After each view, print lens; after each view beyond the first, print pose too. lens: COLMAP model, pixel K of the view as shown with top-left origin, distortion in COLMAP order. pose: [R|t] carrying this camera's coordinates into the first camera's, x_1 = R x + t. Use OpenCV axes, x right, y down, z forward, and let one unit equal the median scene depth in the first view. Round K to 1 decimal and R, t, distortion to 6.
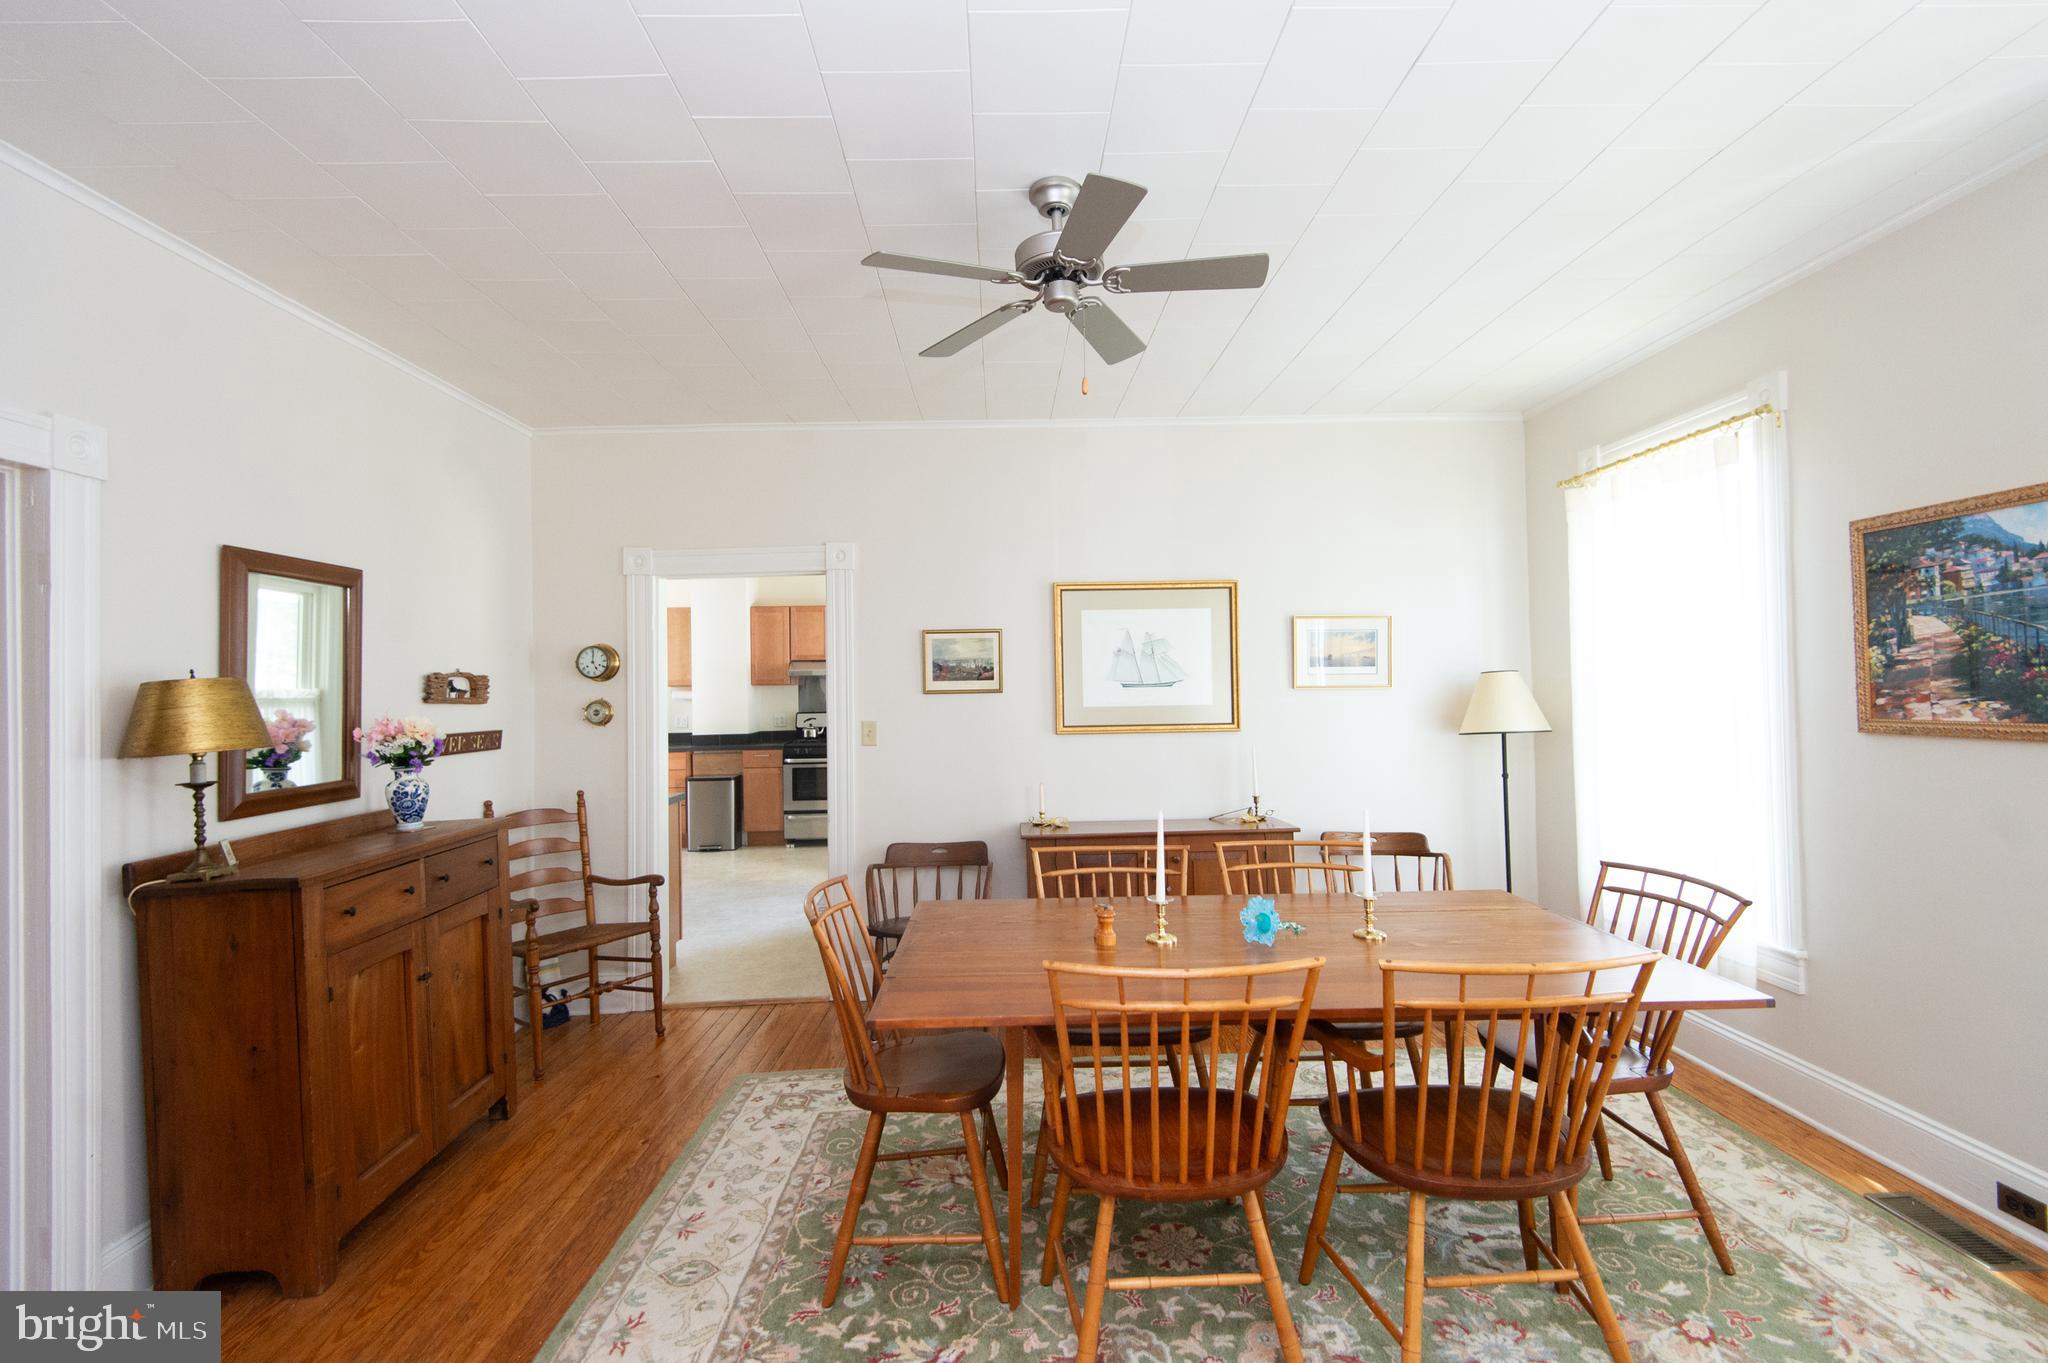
lens RADIAL K [[930.7, 0, 1038.4], [0, 930.7, 674.6], [0, 0, 1]] dist [0.030567, -0.019828]
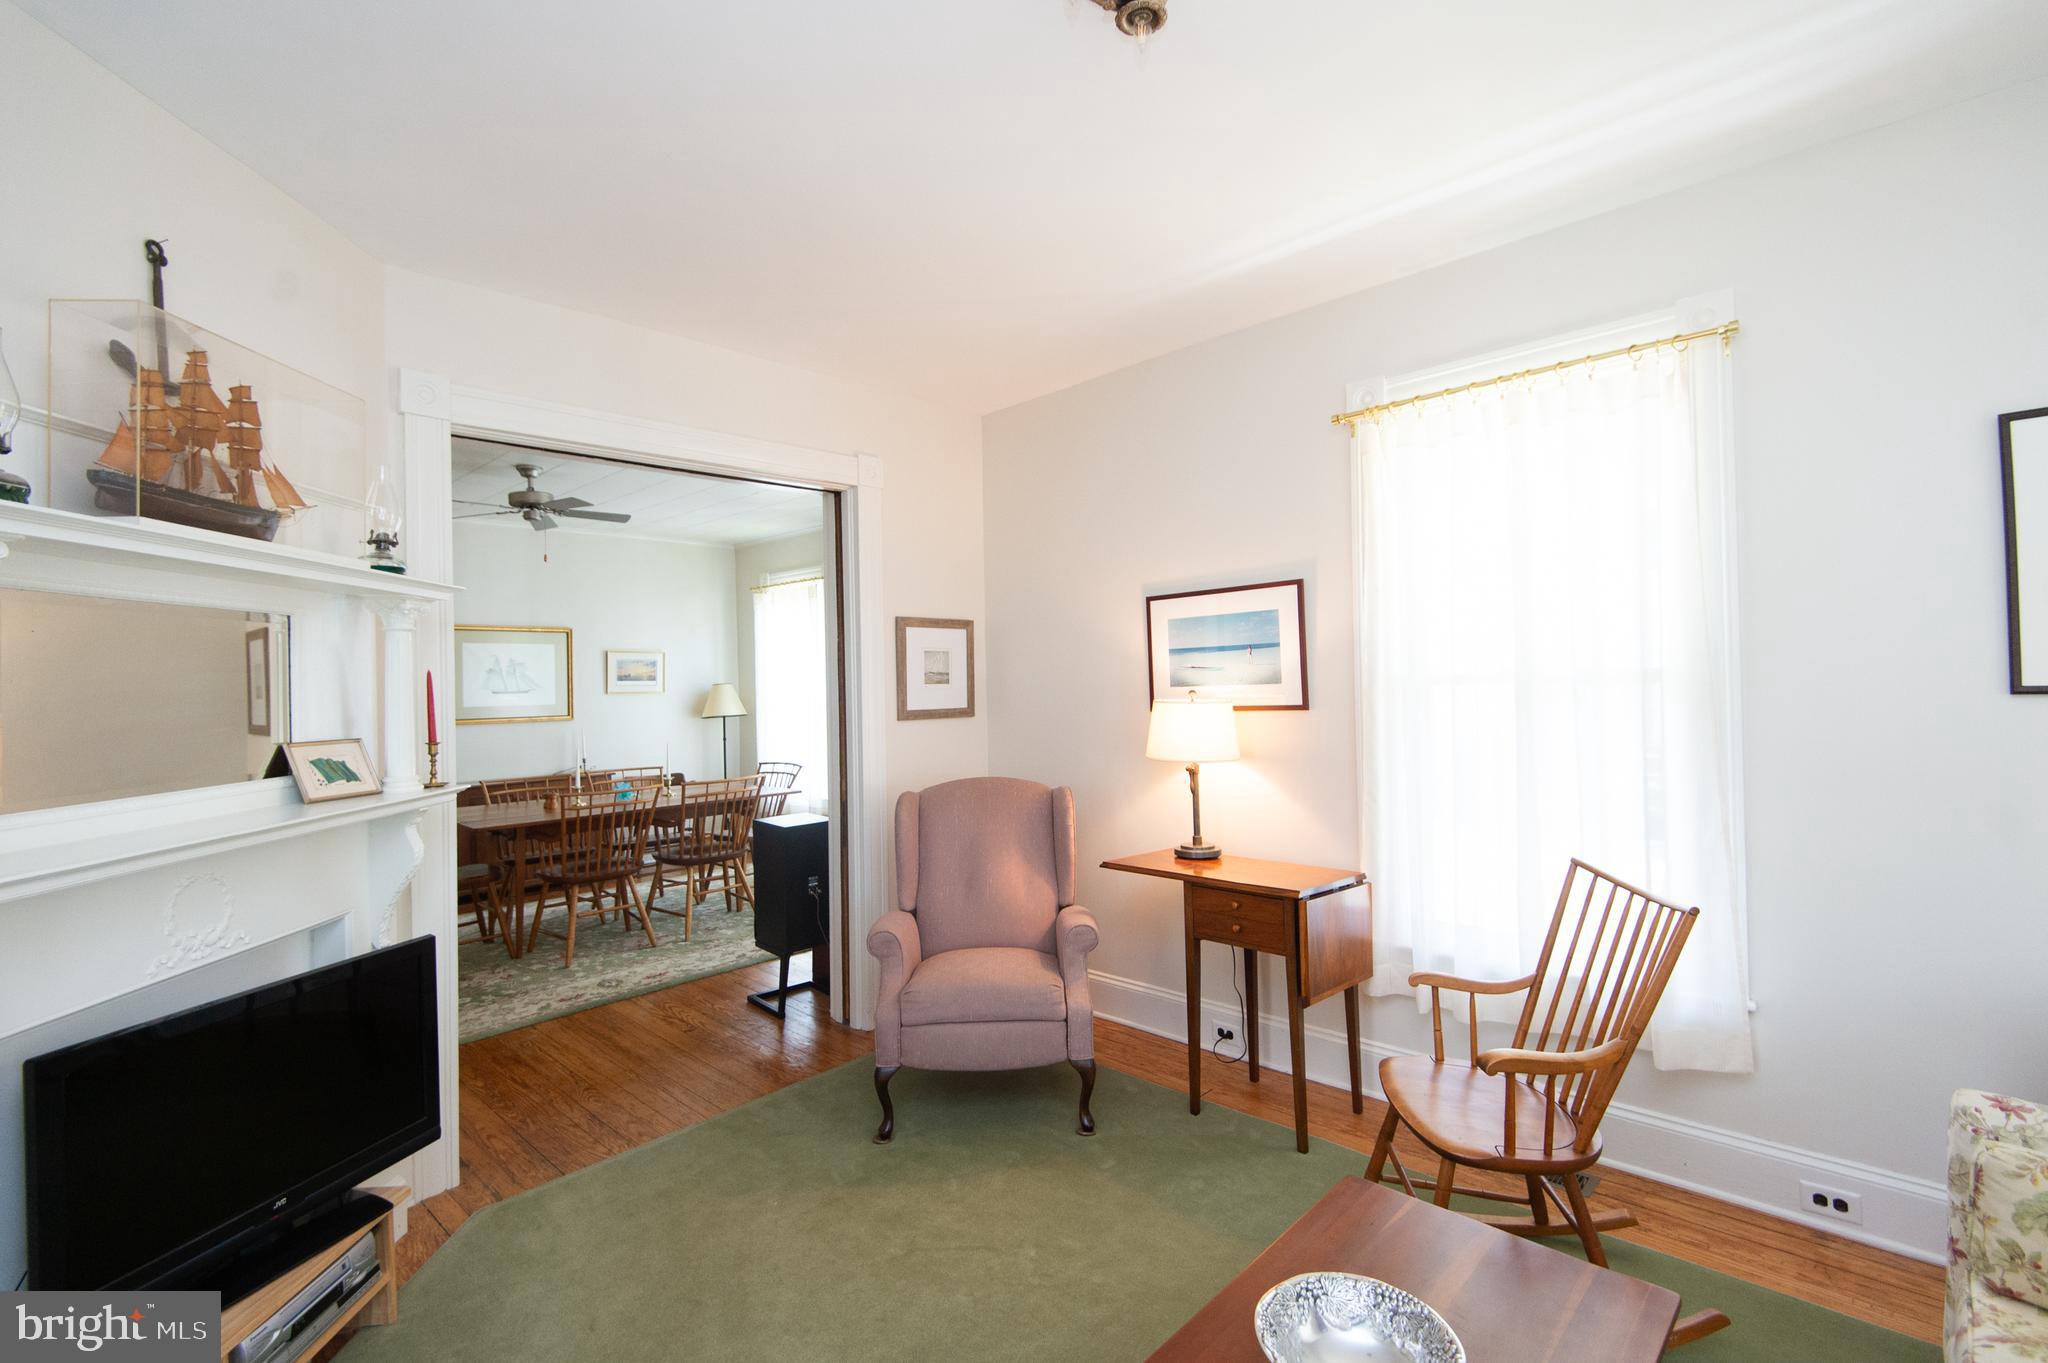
lens RADIAL K [[930.7, 0, 1038.4], [0, 930.7, 674.6], [0, 0, 1]] dist [0.030567, -0.019828]
pose [[0.713082, 0.009044, 0.701022, -0.369732], [-0.003101, 0.999948, -0.009746, -0.005855], [-0.701073, 0.004776, 0.713073, -0.781762]]
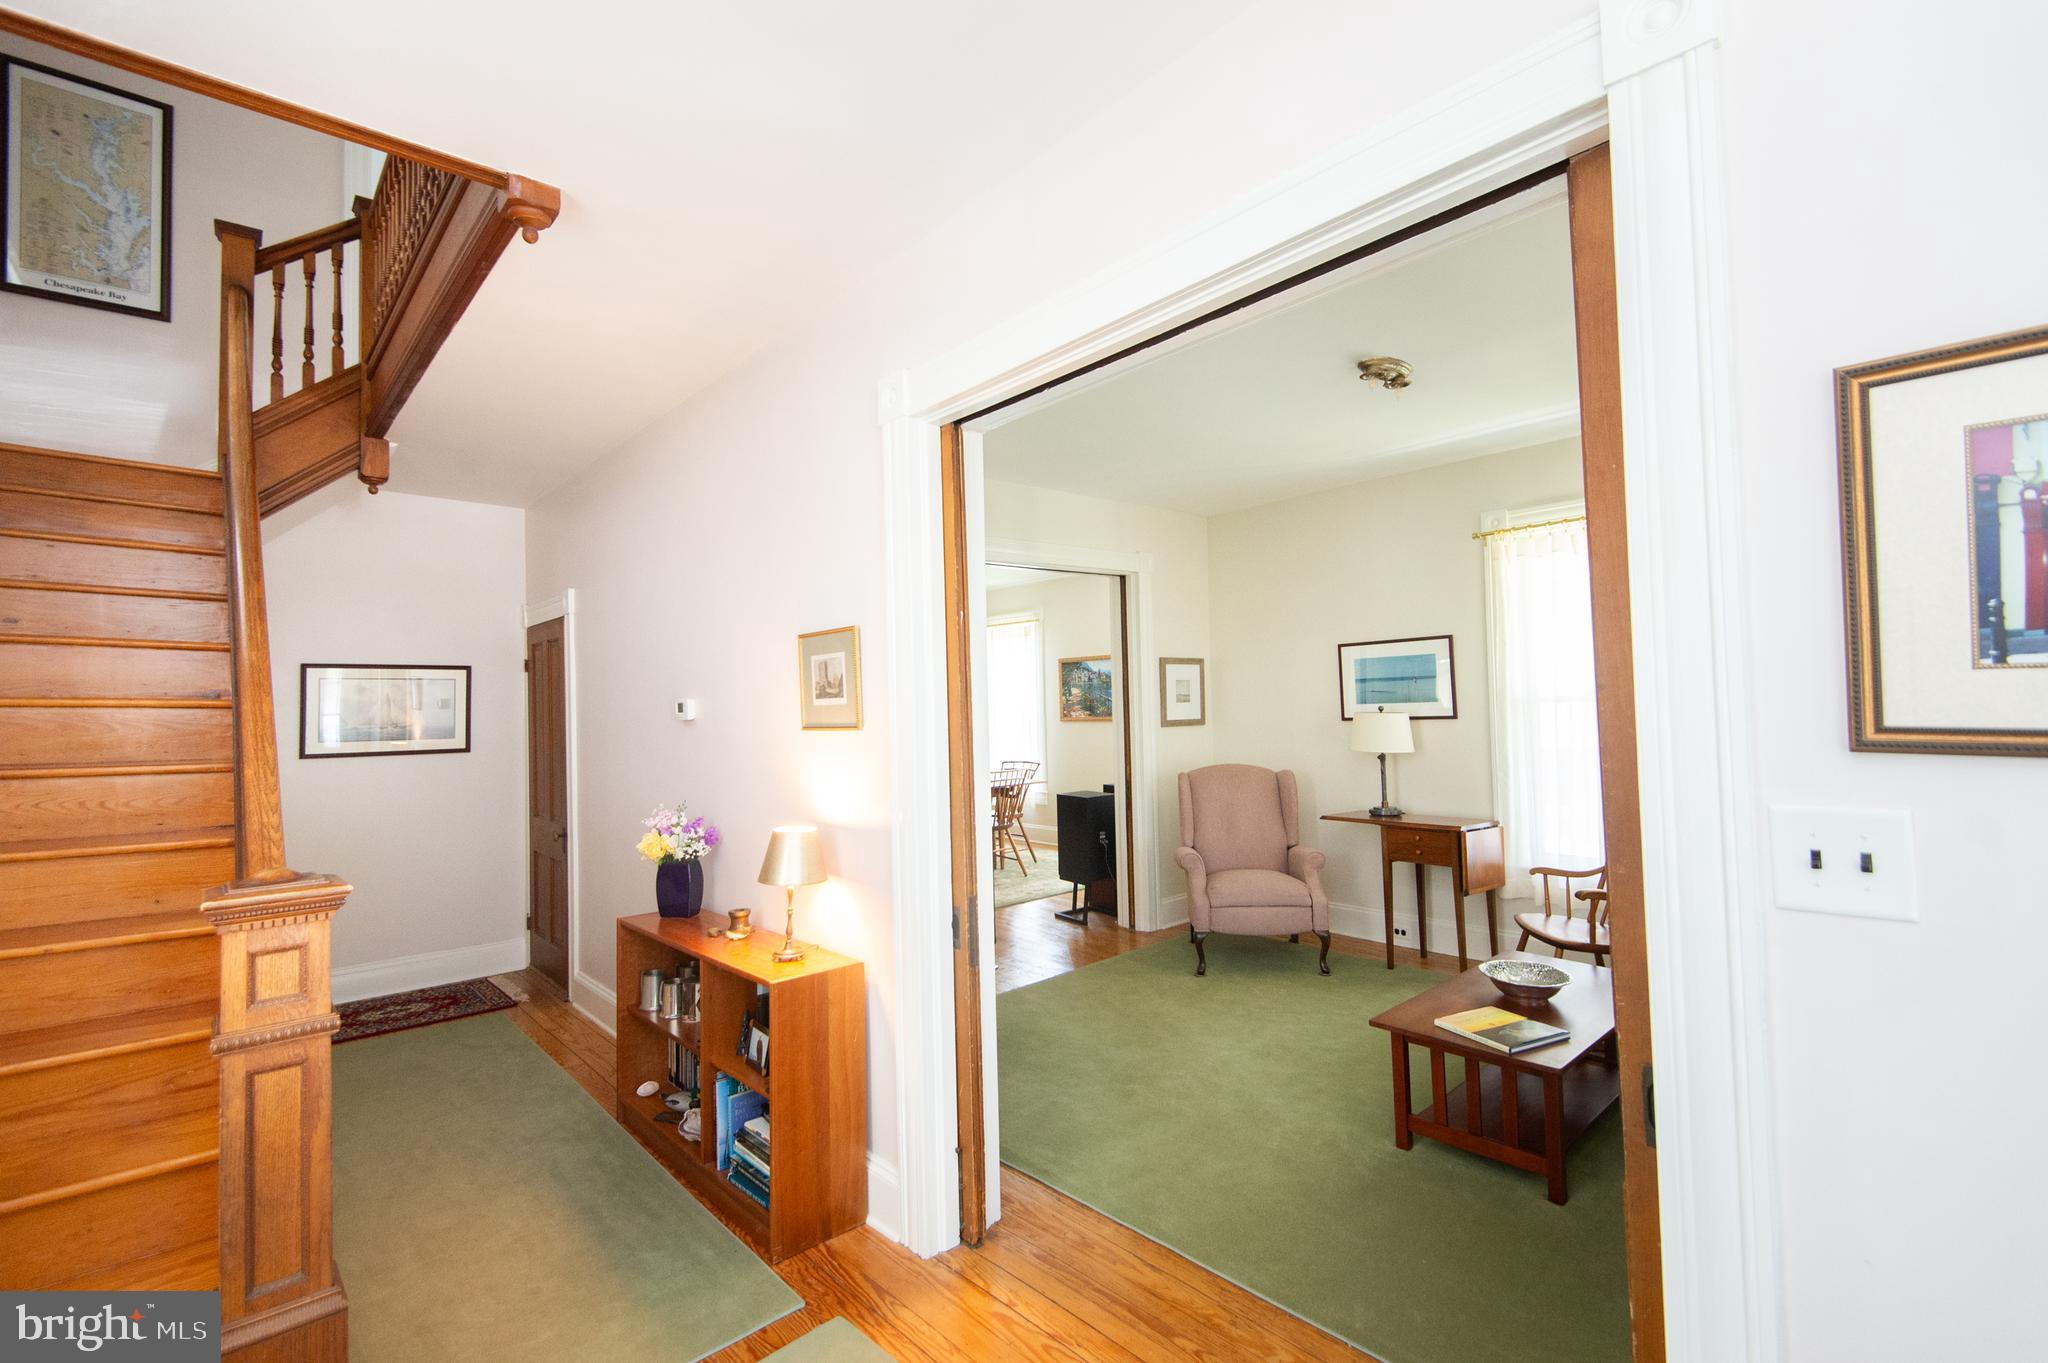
lens RADIAL K [[914.5, 0, 1030.9], [0, 914.5, 673.9], [0, 0, 1]] dist [0.037329, -0.024018]
pose [[0.770285, 0.020602, 0.637367, -0.850241], [-0.001514, 0.999534, -0.030479, -0.005939], [-0.637698, 0.022512, 0.769957, -0.953068]]
